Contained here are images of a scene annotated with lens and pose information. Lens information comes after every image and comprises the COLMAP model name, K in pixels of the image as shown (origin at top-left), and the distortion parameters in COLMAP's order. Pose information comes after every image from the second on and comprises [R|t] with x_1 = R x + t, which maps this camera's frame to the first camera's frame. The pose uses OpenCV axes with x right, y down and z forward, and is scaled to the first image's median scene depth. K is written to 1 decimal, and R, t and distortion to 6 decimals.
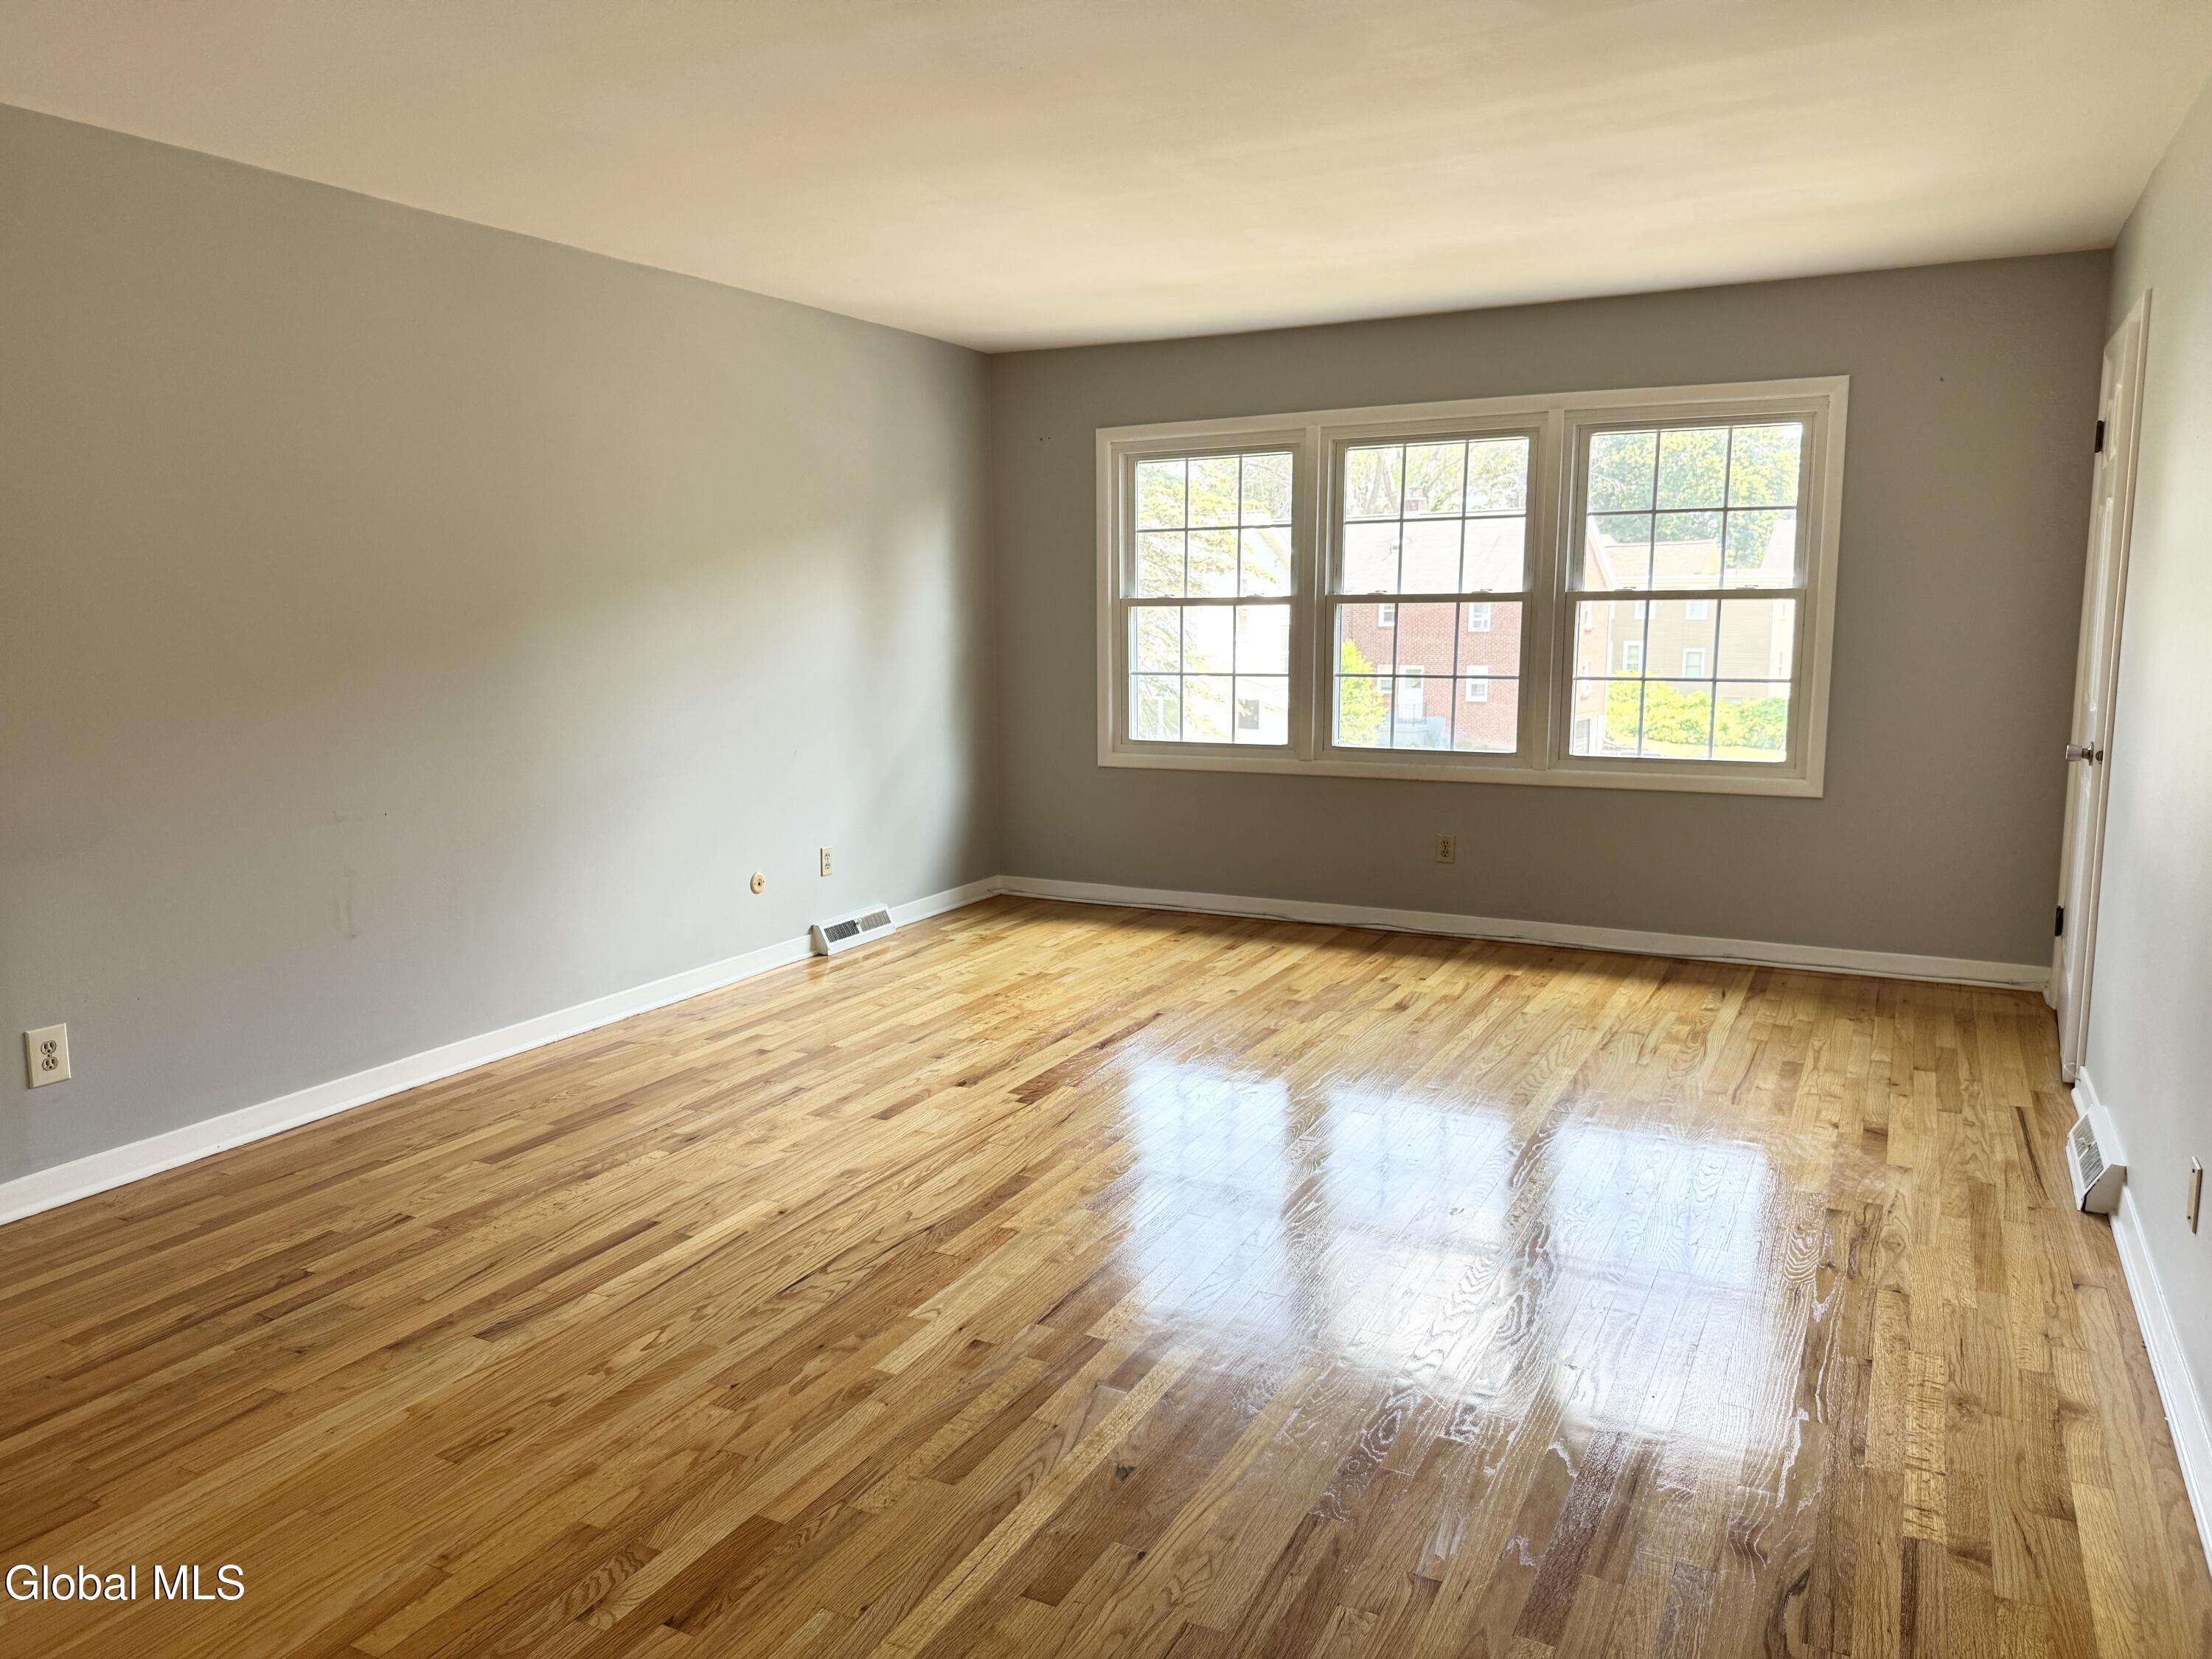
lens RADIAL K [[1554.3, 0, 1097.2], [0, 1554.3, 823.7], [0, 0, 1]] dist [0.064429, -0.082371]
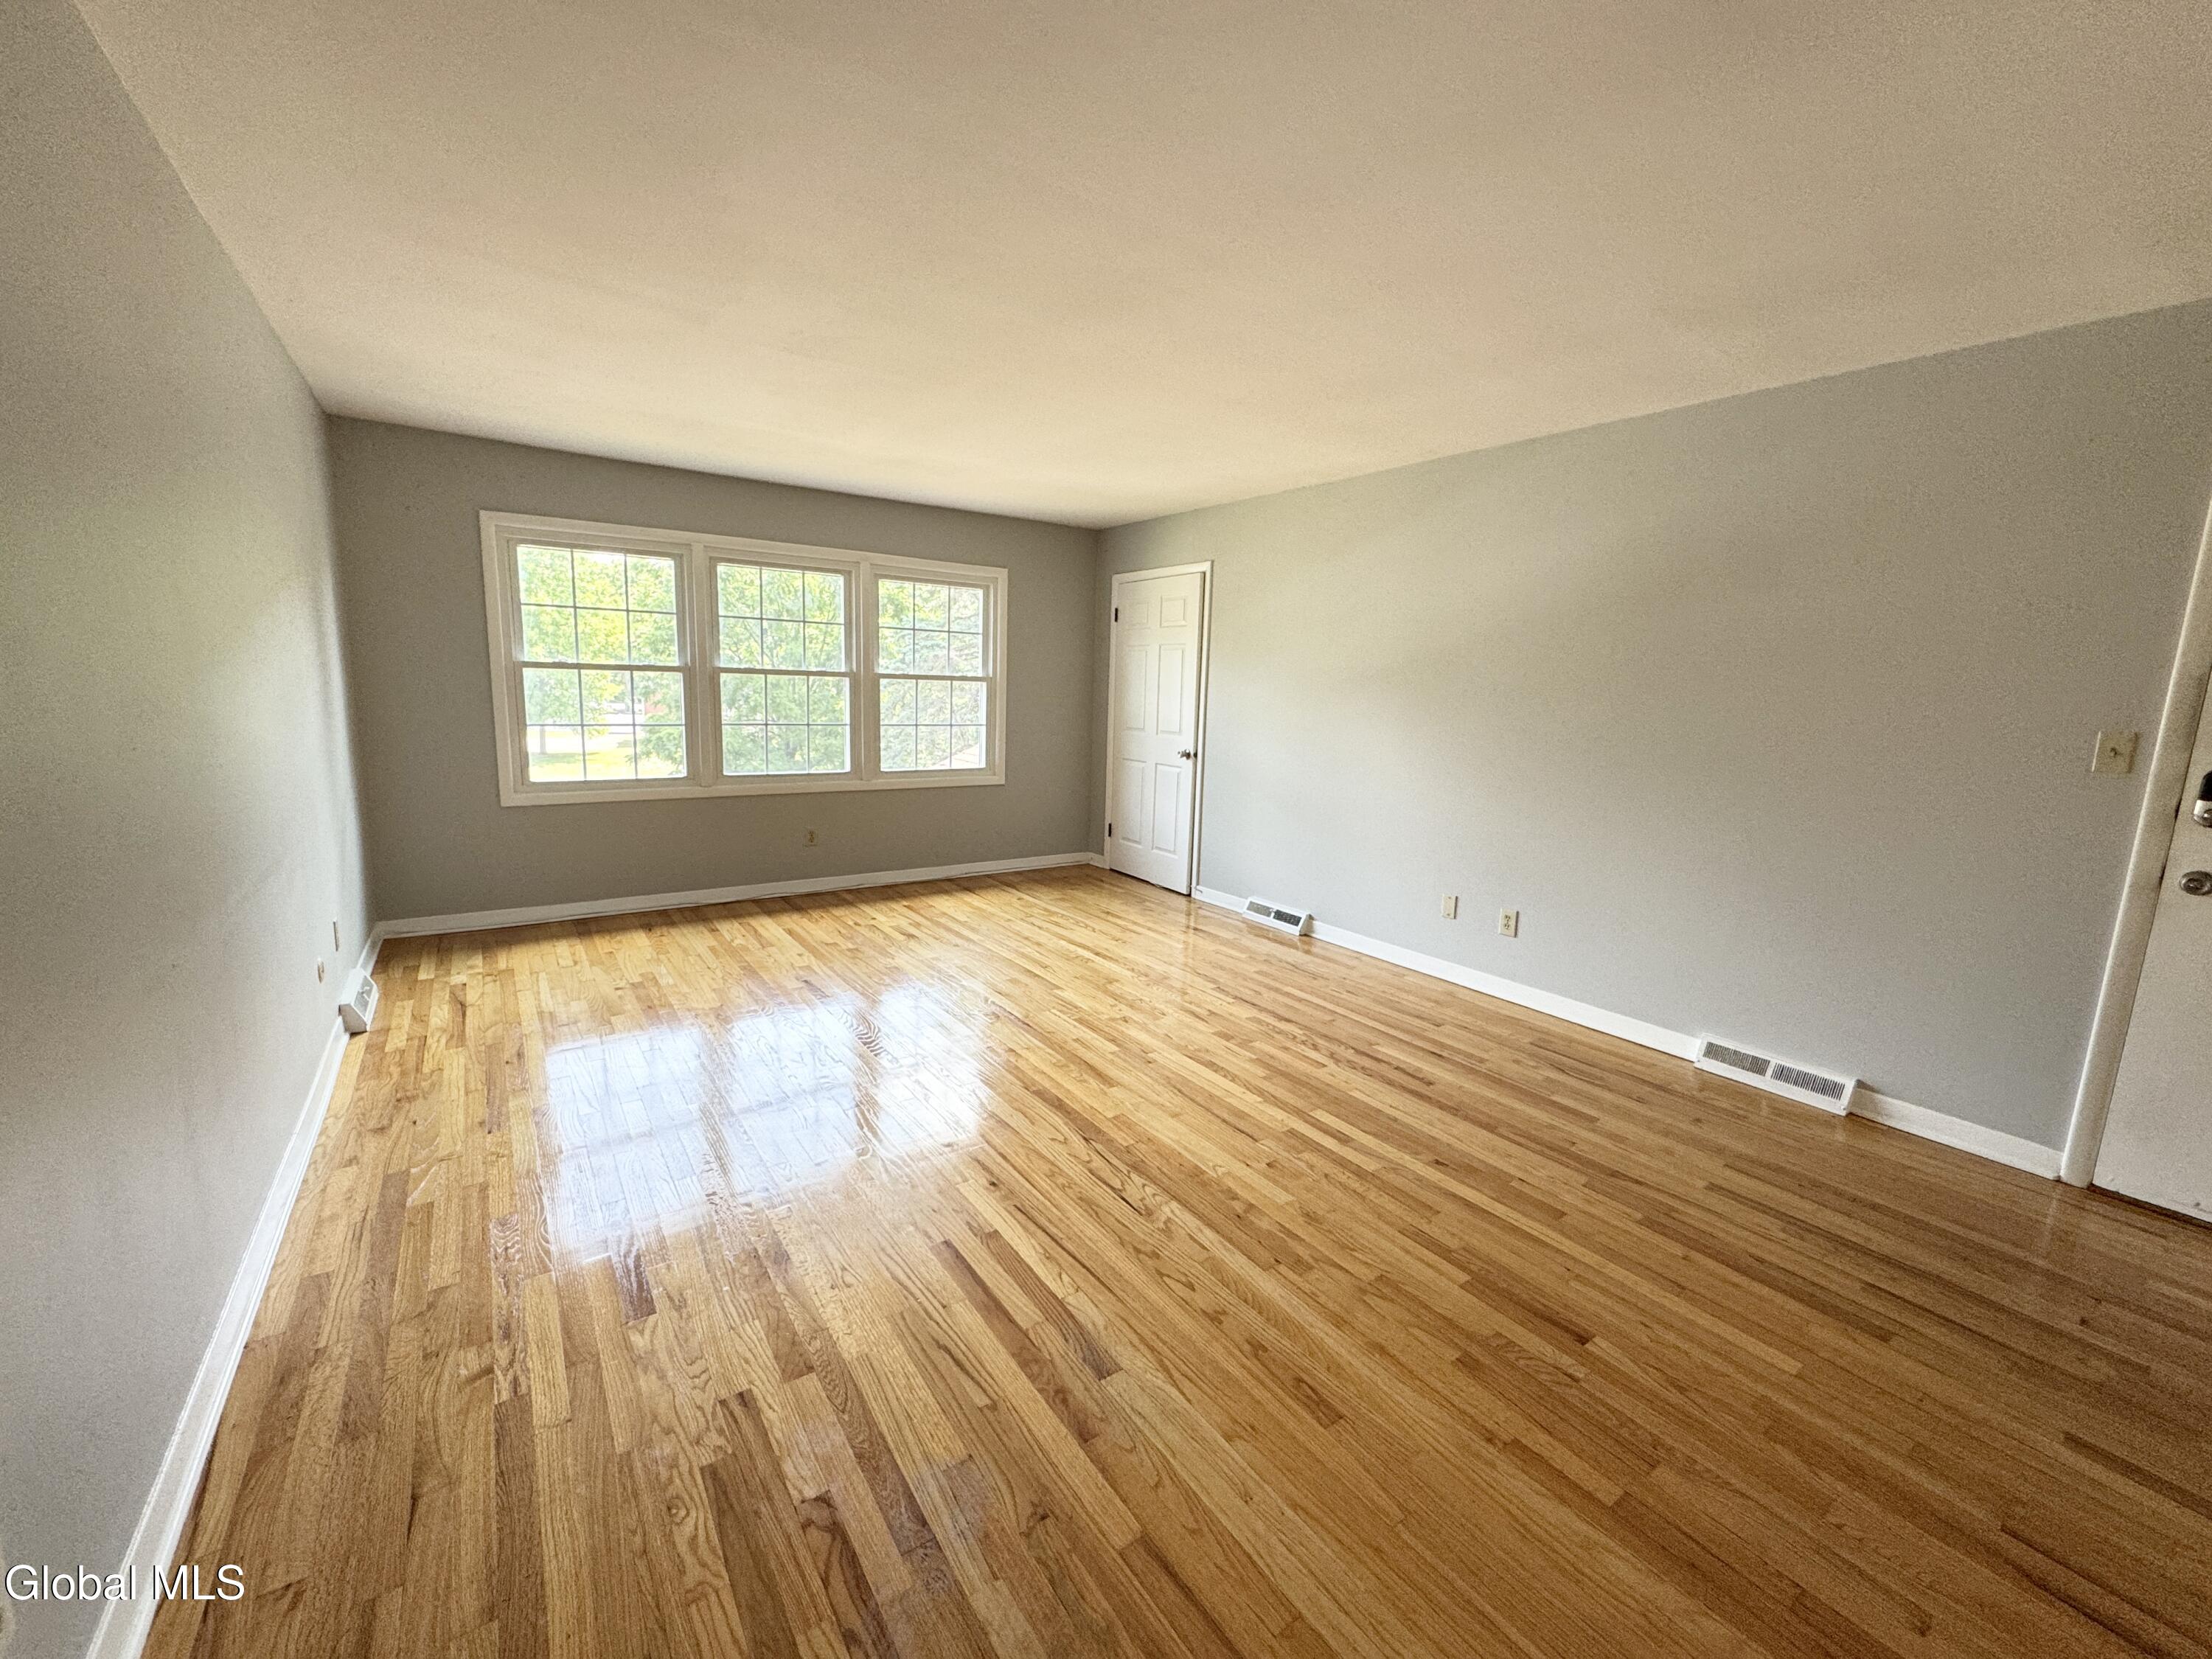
lens RADIAL K [[886.6, 0, 1101.6], [0, 886.6, 823.7], [0, 0, 1]] dist [-0.001002, 0.000013]
pose [[0.459500, -0.113570, 0.880887, -0.461594], [0.091473, 0.992568, 0.080254, -0.045436], [-0.883455, 0.043701, 0.466474, 0.377012]]
